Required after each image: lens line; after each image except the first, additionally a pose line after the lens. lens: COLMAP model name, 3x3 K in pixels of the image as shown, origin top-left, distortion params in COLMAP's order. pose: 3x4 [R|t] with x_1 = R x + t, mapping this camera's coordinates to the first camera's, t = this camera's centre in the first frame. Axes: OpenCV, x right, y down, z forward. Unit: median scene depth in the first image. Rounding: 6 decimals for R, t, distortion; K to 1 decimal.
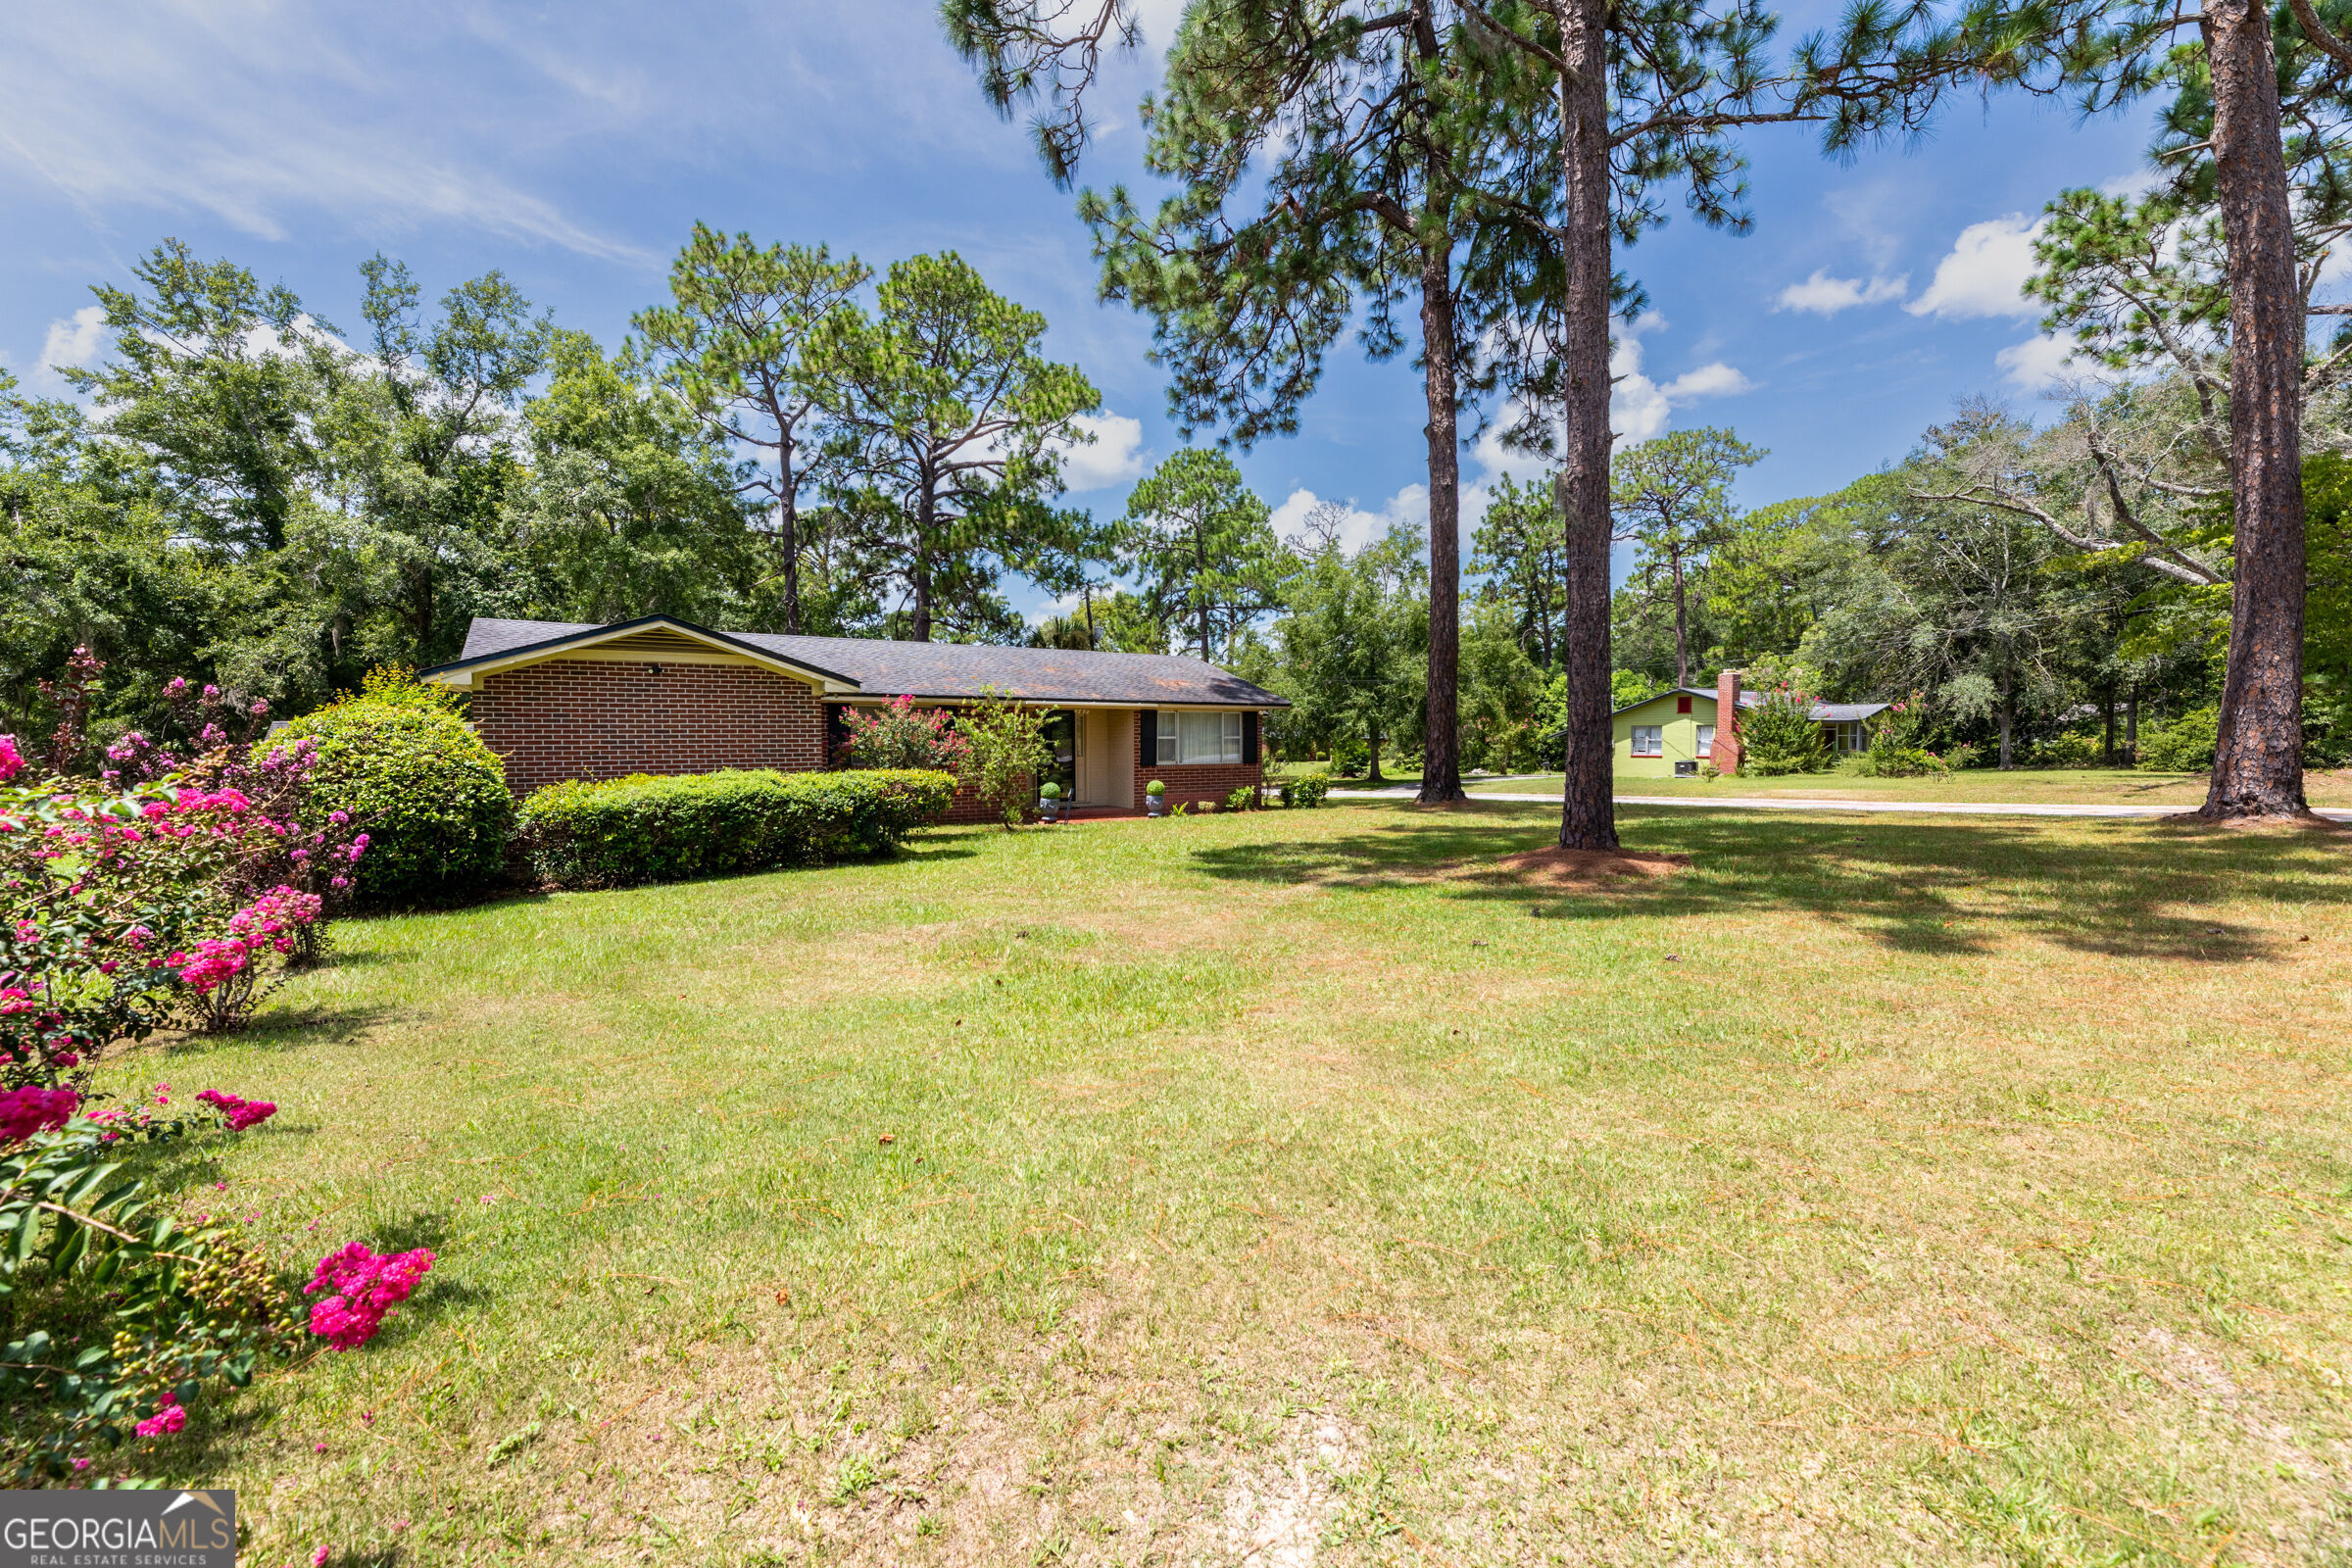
lens RADIAL K [[955.1, 0, 1176.0], [0, 955.1, 784.0], [0, 0, 1]] dist [0.002808, 0.000285]
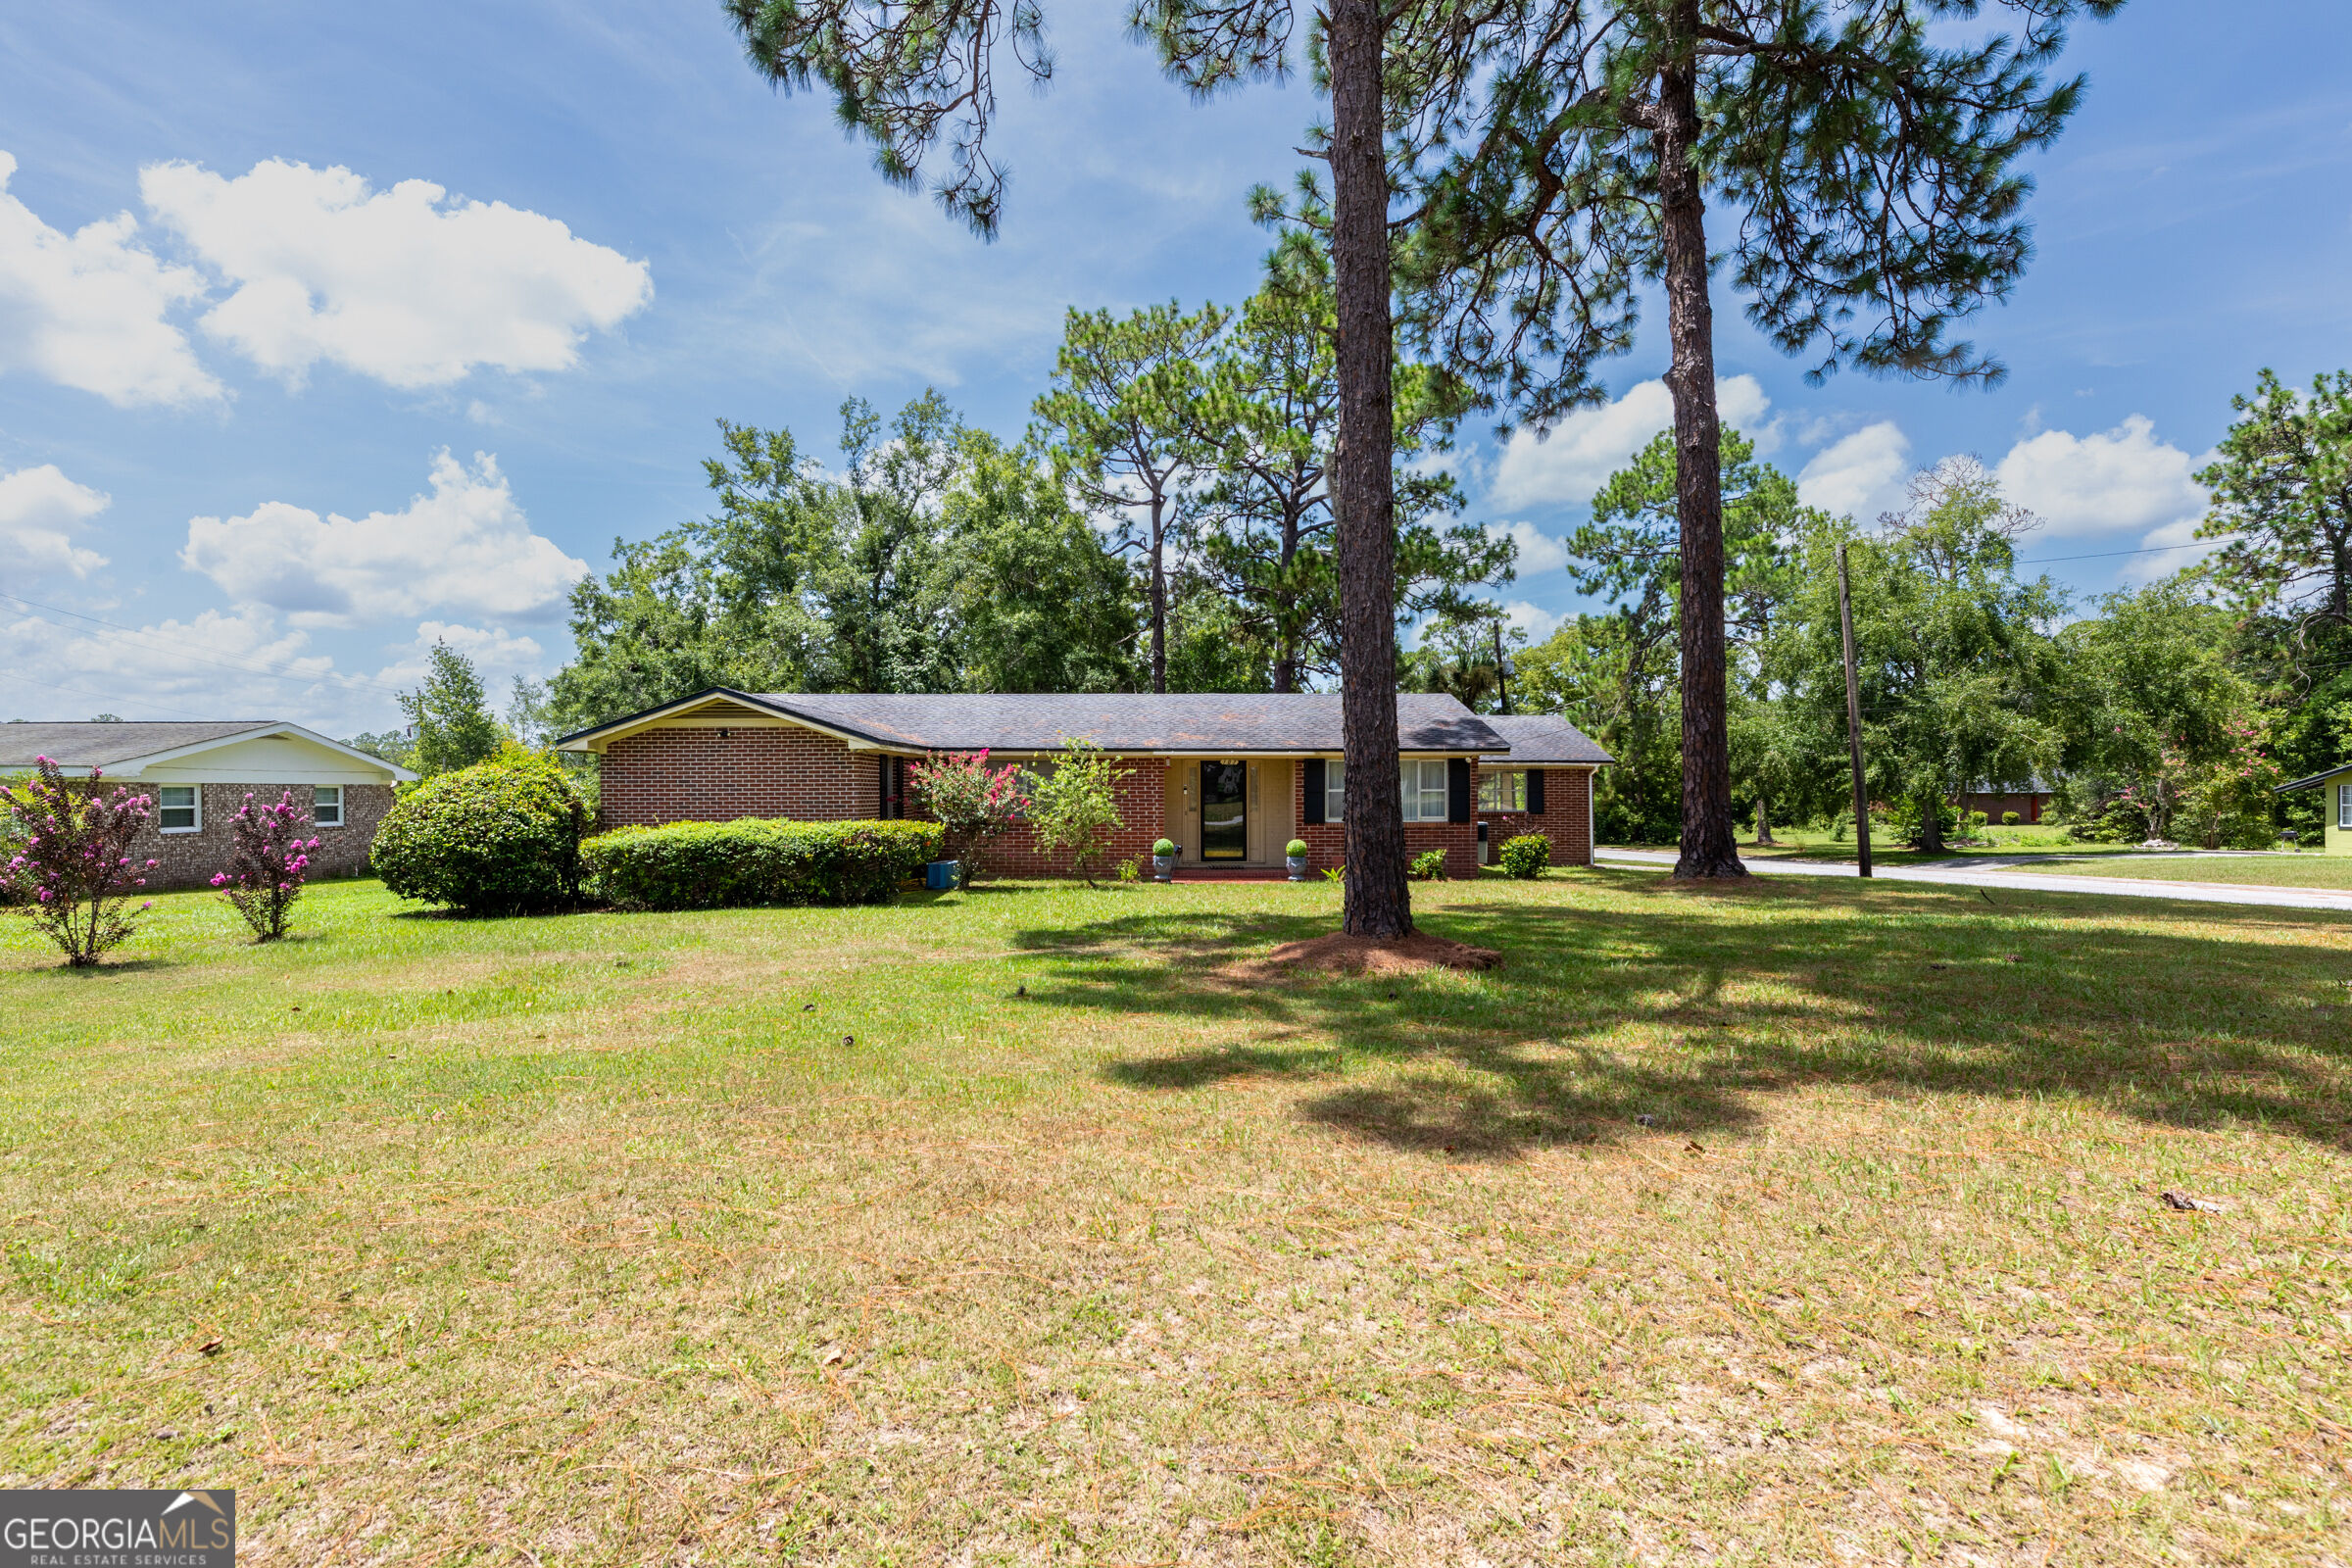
lens RADIAL K [[1077.2, 0, 1178.8], [0, 1077.2, 830.6], [0, 0, 1]] dist [-0.000949, 0.000373]
pose [[0.850863, 0.018342, -0.525067, 0.256470], [-0.024723, 0.999681, -0.005141, -0.002468], [0.524805, 0.017356, 0.851045, 0.061514]]
